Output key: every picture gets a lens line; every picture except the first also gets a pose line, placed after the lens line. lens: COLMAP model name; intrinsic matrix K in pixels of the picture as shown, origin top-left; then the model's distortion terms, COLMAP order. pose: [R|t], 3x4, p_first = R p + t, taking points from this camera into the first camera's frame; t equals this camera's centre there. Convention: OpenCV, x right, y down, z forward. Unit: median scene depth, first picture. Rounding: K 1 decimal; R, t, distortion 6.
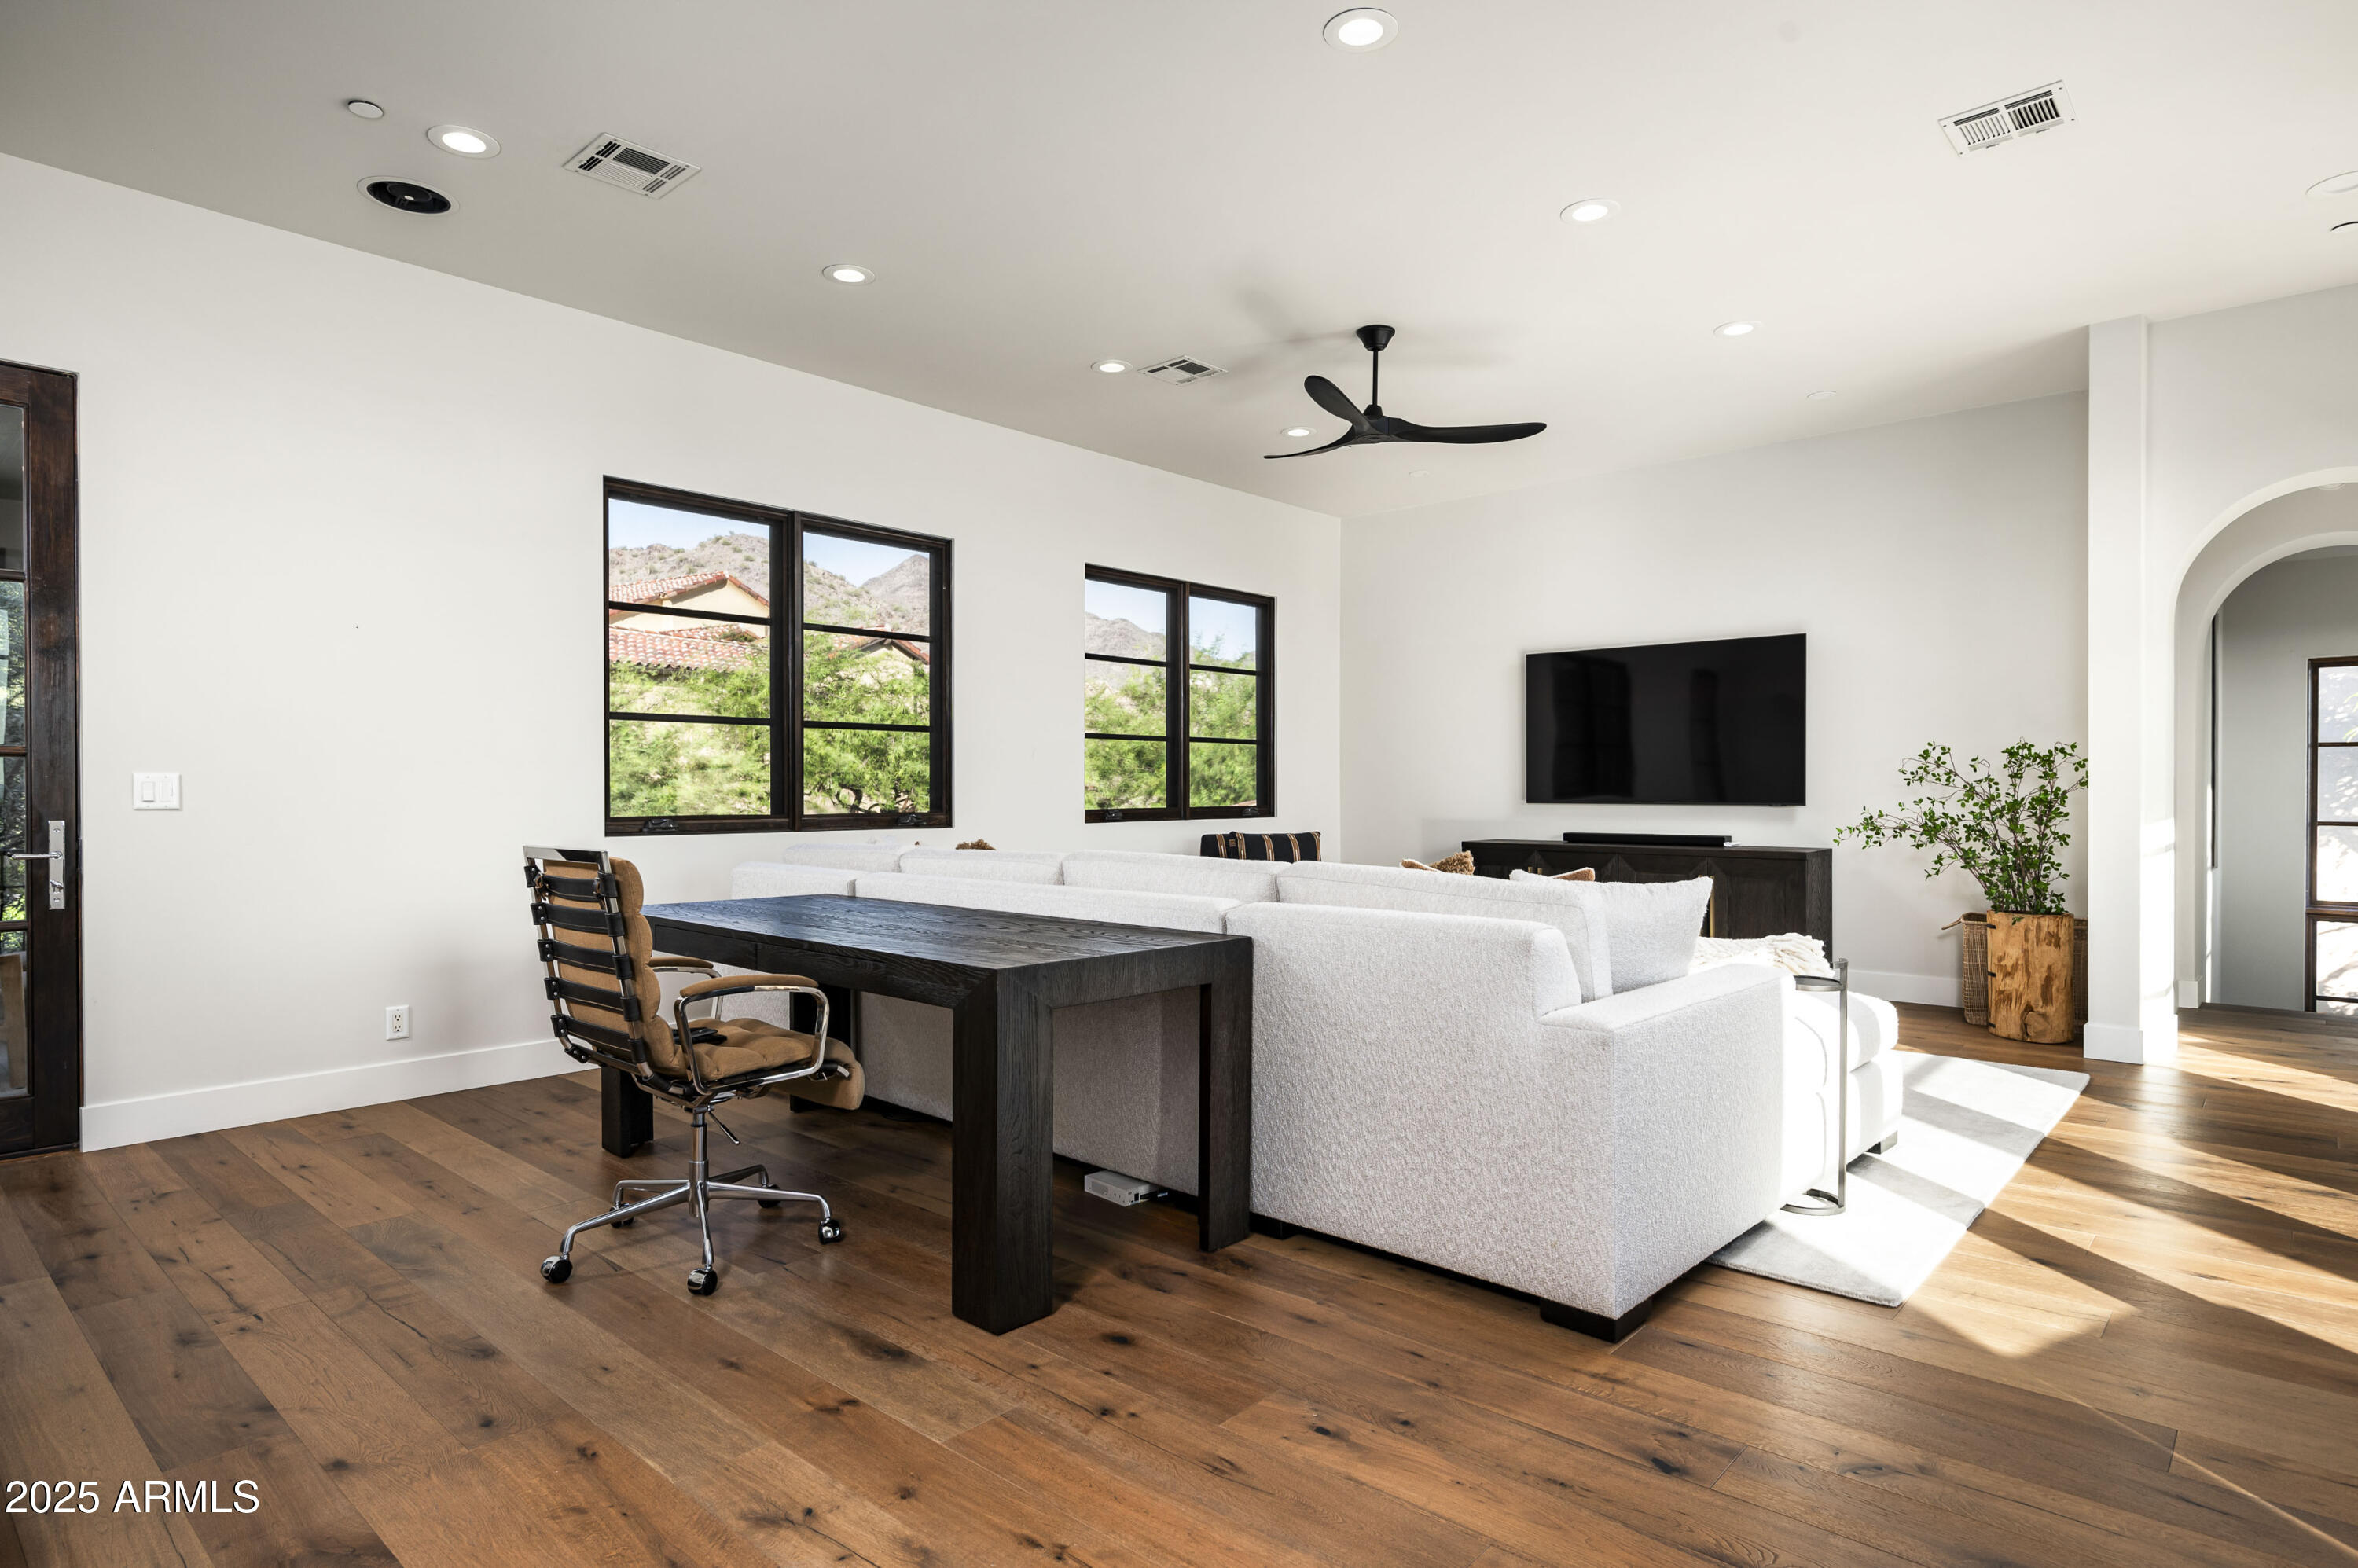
lens RADIAL K [[1286.0, 0, 1170.8], [0, 1286.0, 794.2], [0, 0, 1]] dist [0.037378, -0.000094]
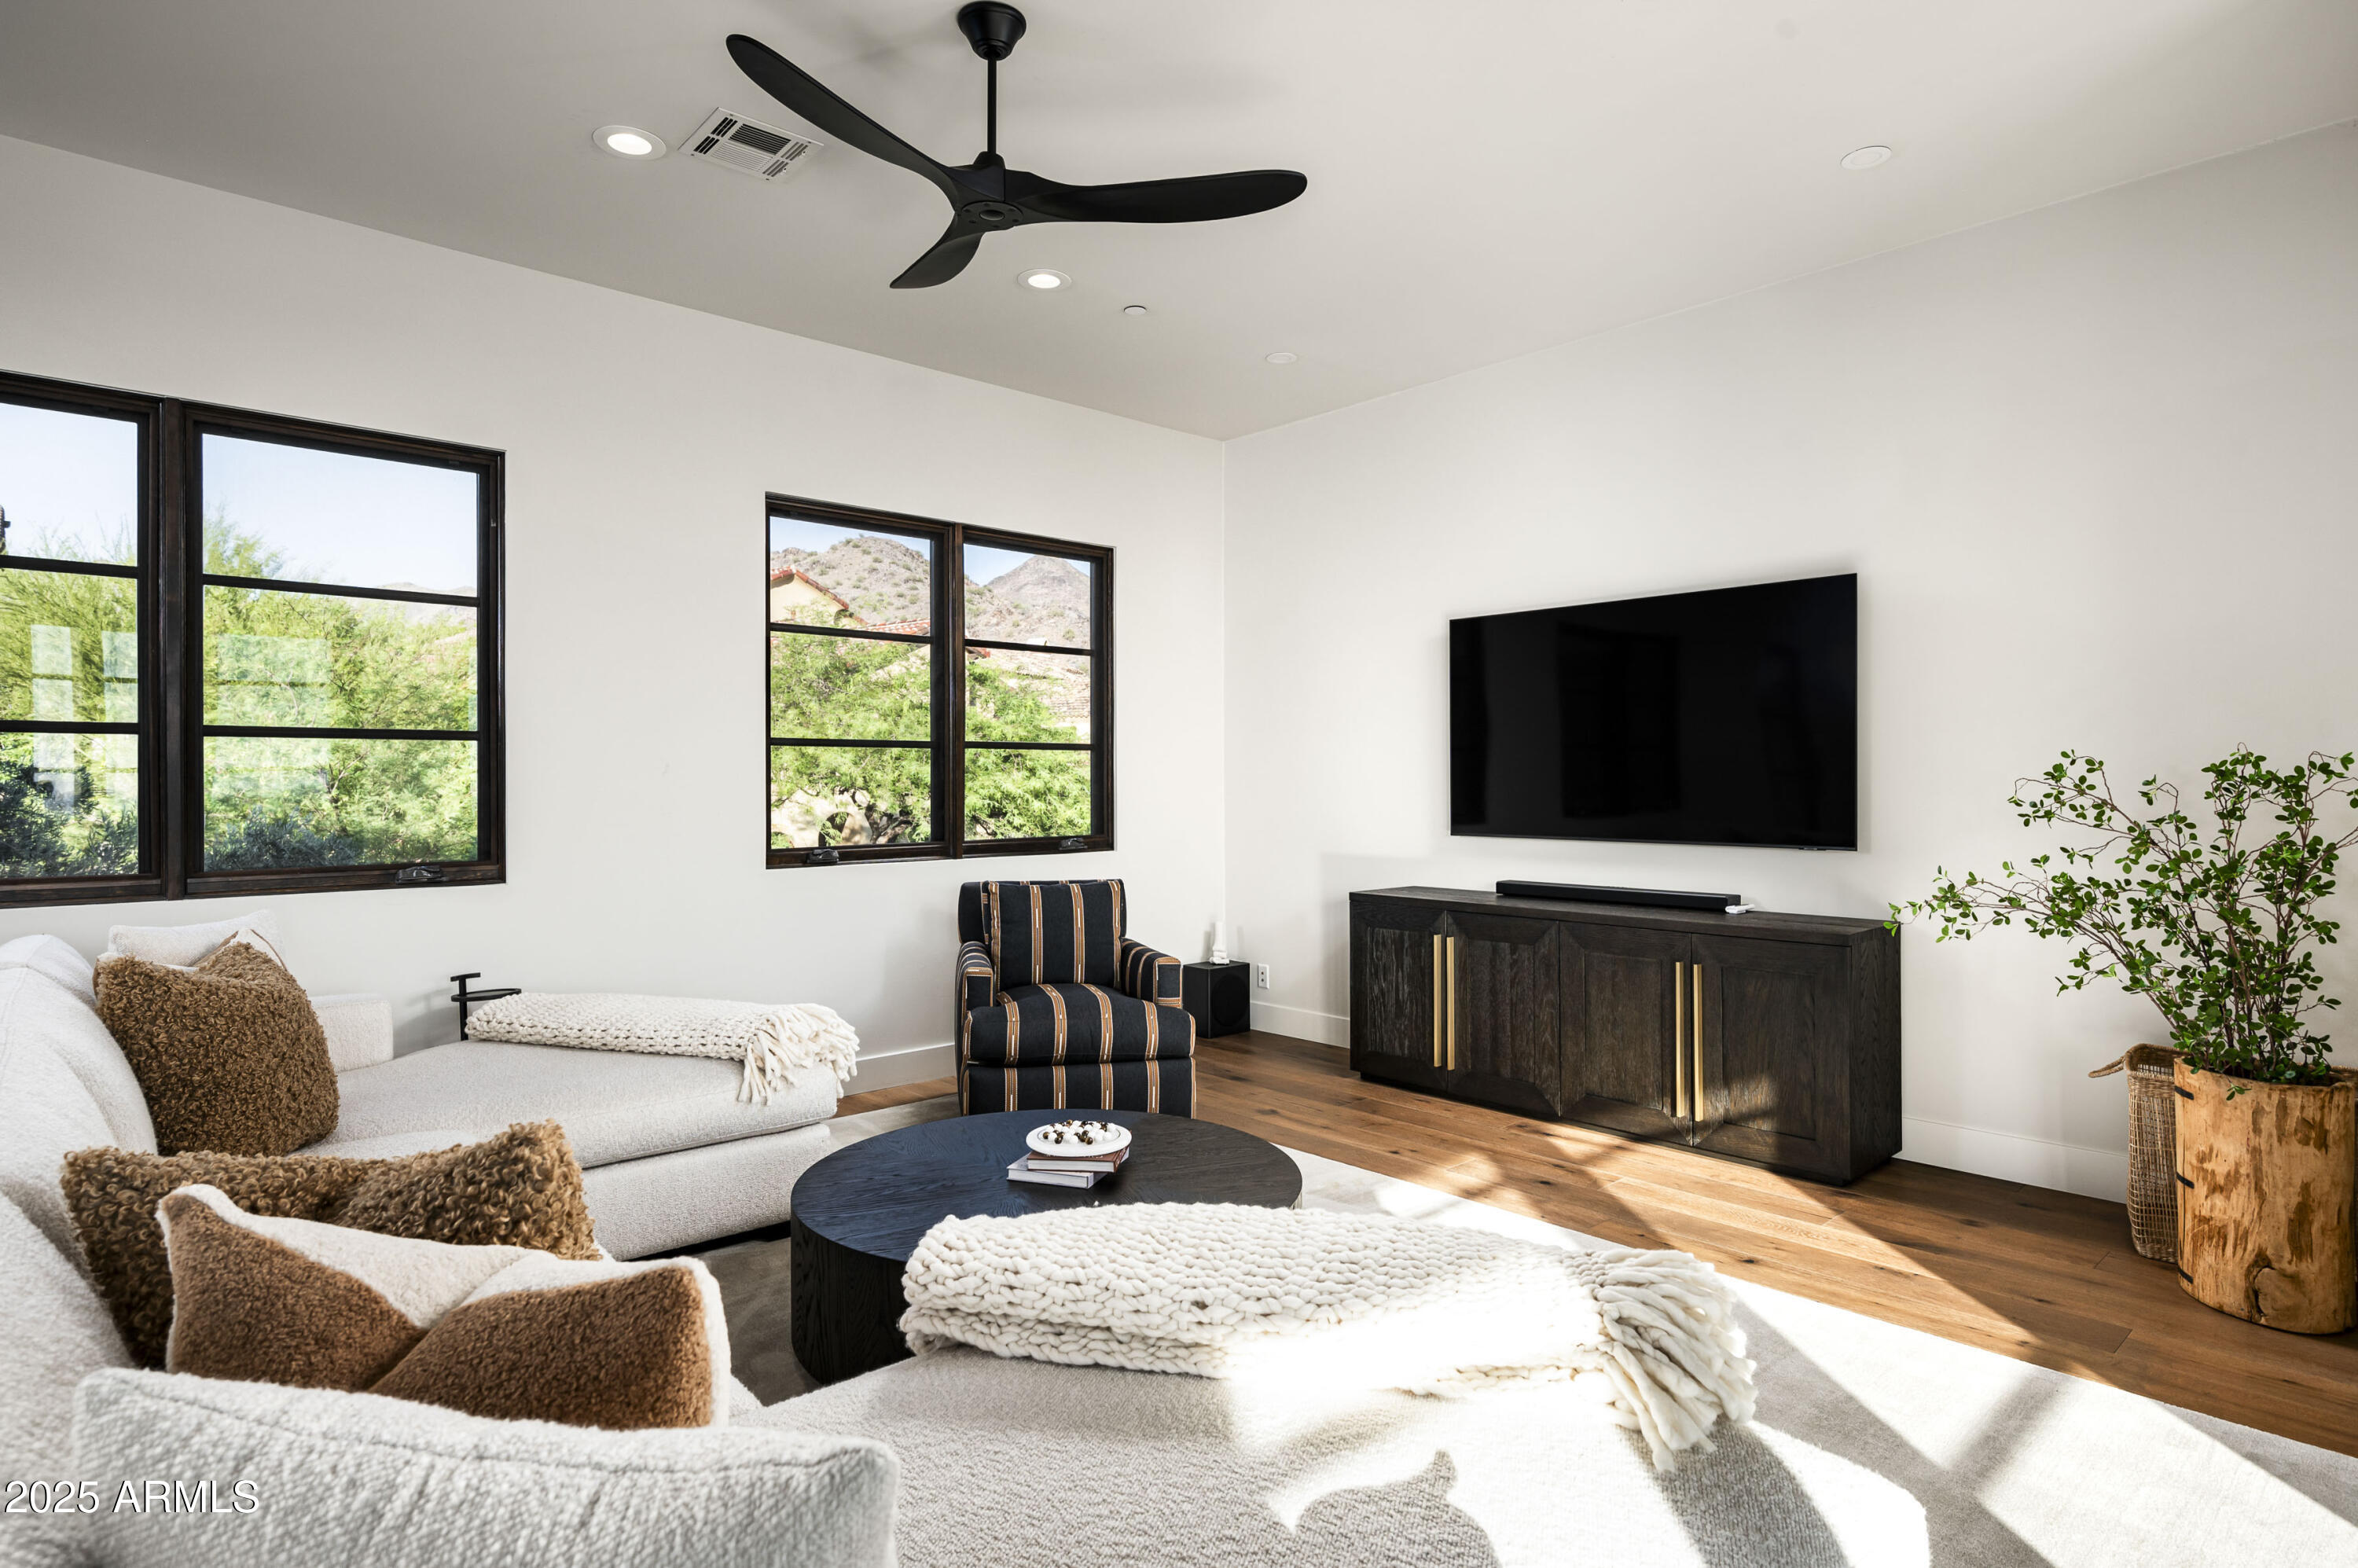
lens RADIAL K [[1210.5, 0, 1182.0], [0, 1210.5, 780.5], [0, 0, 1]] dist [0.009654, 0.000759]
pose [[0.993147, -0.000414, -0.116868, 0.269069], [-0.000217, 0.999985, -0.005392, -0.024823], [0.116868, 0.005380, 0.993133, 0.438457]]
